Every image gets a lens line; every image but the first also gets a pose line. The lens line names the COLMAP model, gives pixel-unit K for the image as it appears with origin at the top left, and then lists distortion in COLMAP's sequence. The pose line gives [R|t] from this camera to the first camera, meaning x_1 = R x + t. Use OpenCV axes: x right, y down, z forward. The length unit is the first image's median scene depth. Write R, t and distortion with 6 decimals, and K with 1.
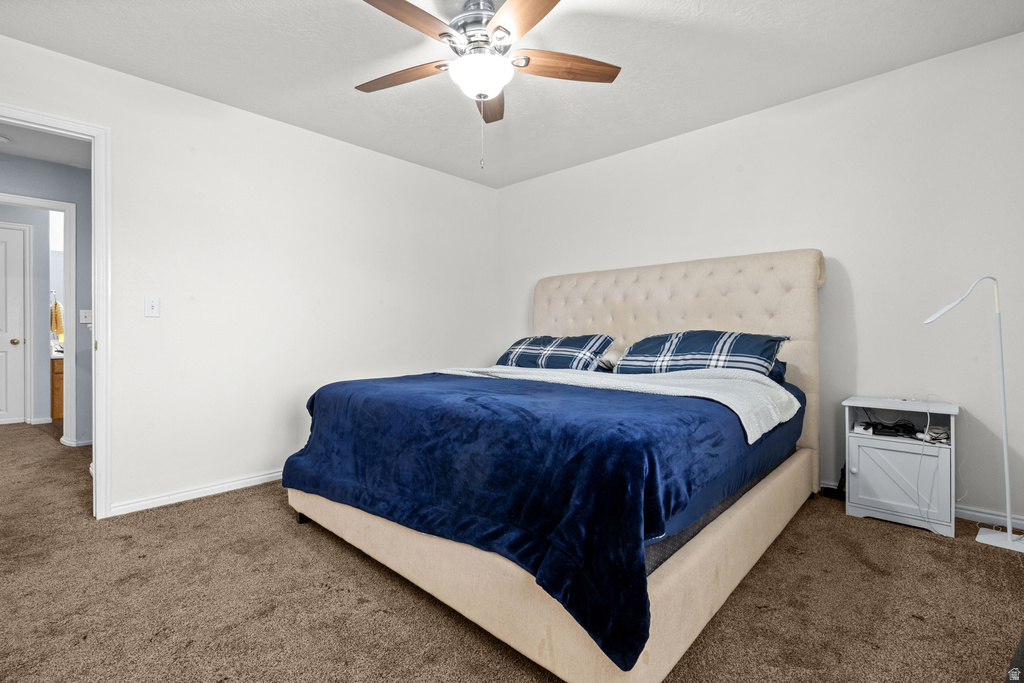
lens RADIAL K [[465.7, 0, 513.2], [0, 465.7, 342.3], [0, 0, 1]] dist [0.001948, 0.000443]
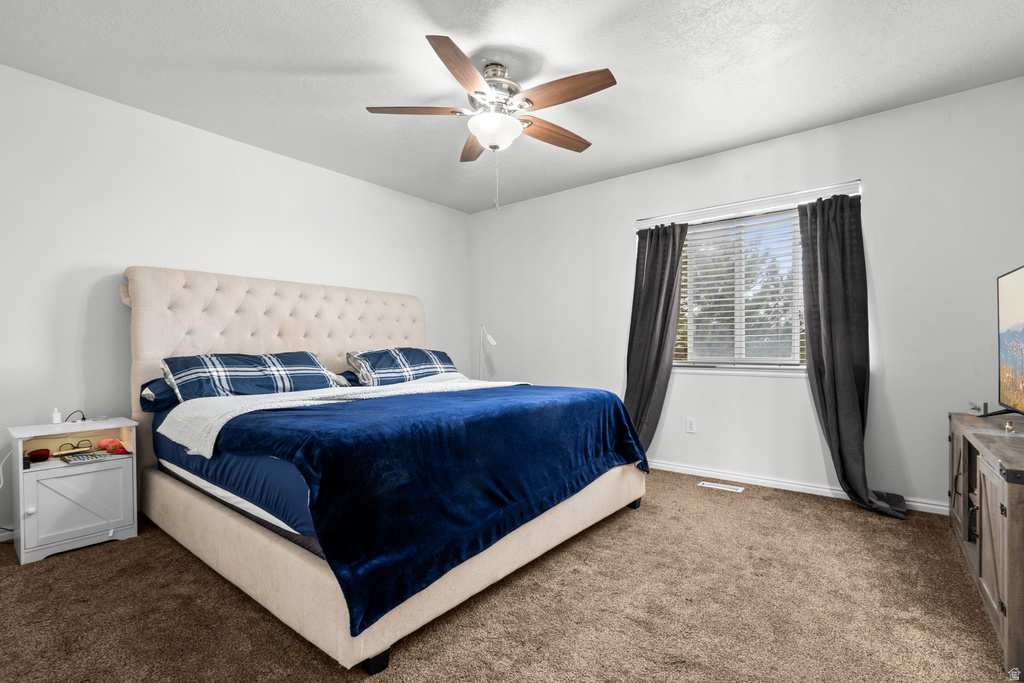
lens RADIAL K [[460.5, 0, 508.5], [0, 460.5, 354.9], [0, 0, 1]] dist [-0.002044, -0.000141]
pose [[0.005272, -0.008236, 0.999952, -0.781852], [0.024985, 0.999655, 0.008102, -0.007495], [-0.999674, 0.024941, 0.005476, 0.598776]]
